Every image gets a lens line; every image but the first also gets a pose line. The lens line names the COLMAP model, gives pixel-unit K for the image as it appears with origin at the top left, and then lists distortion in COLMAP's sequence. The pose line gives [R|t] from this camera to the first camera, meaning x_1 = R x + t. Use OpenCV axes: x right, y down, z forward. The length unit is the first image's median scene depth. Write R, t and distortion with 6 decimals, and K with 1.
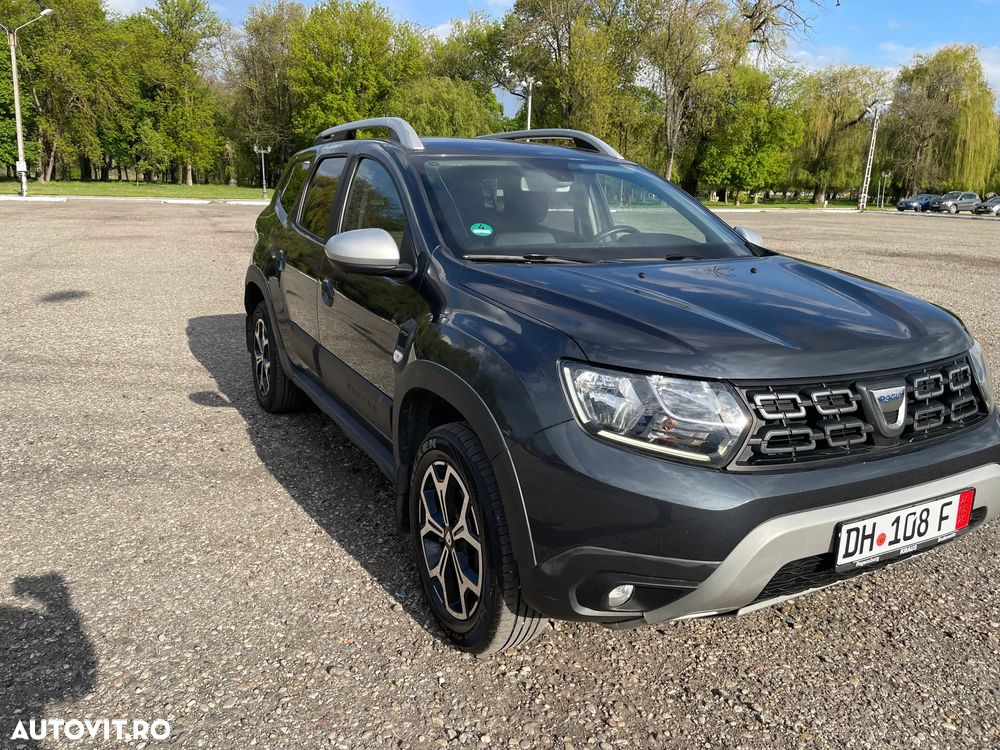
lens RADIAL K [[765.3, 0, 499.4], [0, 765.3, 356.0], [0, 0, 1]] dist [0.089905, -0.113967]
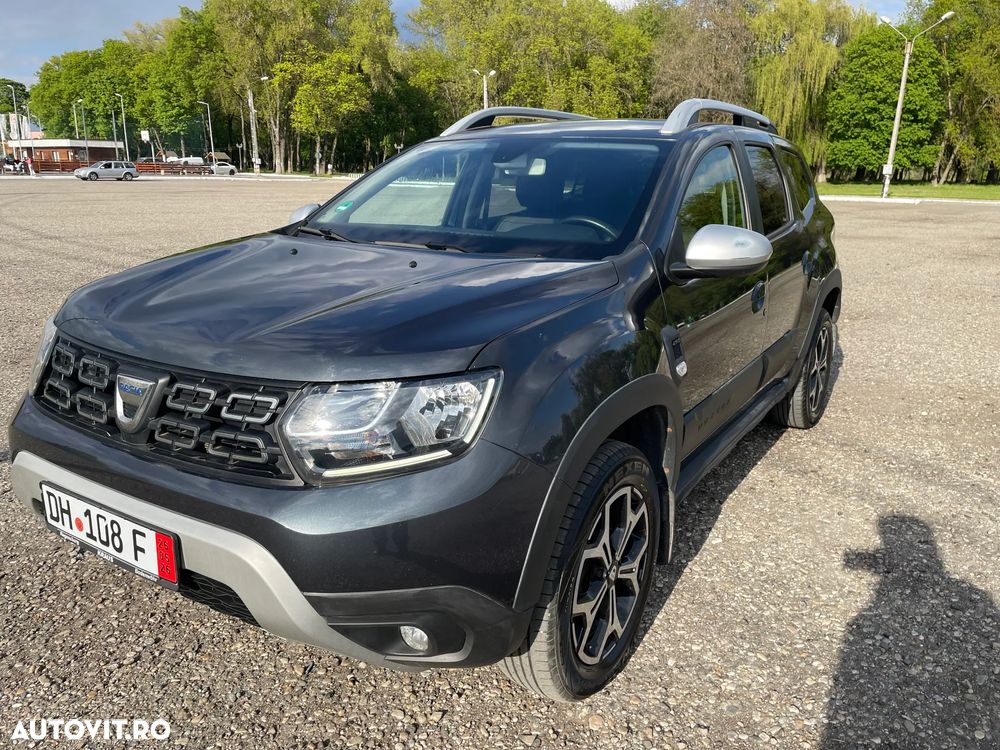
lens RADIAL K [[765.3, 0, 499.4], [0, 765.3, 356.0], [0, 0, 1]] dist [0.089905, -0.113967]
pose [[0.478310, 0.190580, -0.857263, 1.024278], [-0.195125, 0.974831, 0.107847, -0.113429], [0.856239, 0.115689, 0.503458, 0.634432]]
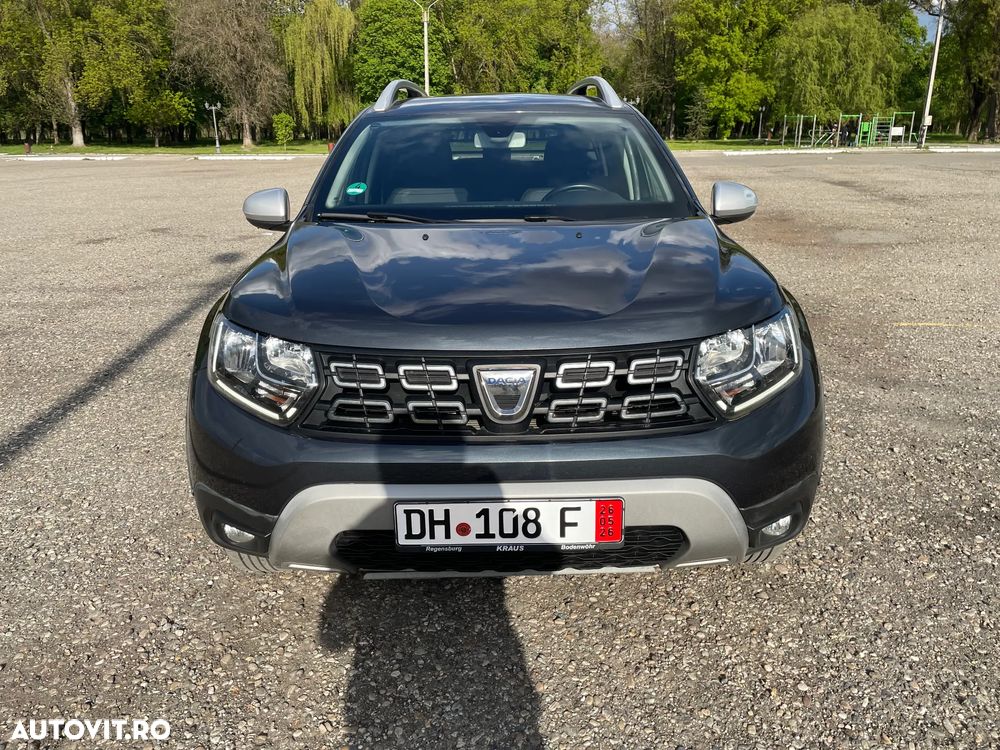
lens RADIAL K [[765.3, 0, 499.4], [0, 765.3, 356.0], [0, 0, 1]] dist [0.089905, -0.113967]
pose [[0.881567, 0.096274, -0.462138, 0.633632], [-0.067221, 0.994608, 0.078969, -0.031939], [0.467248, -0.038551, 0.883285, 0.144122]]
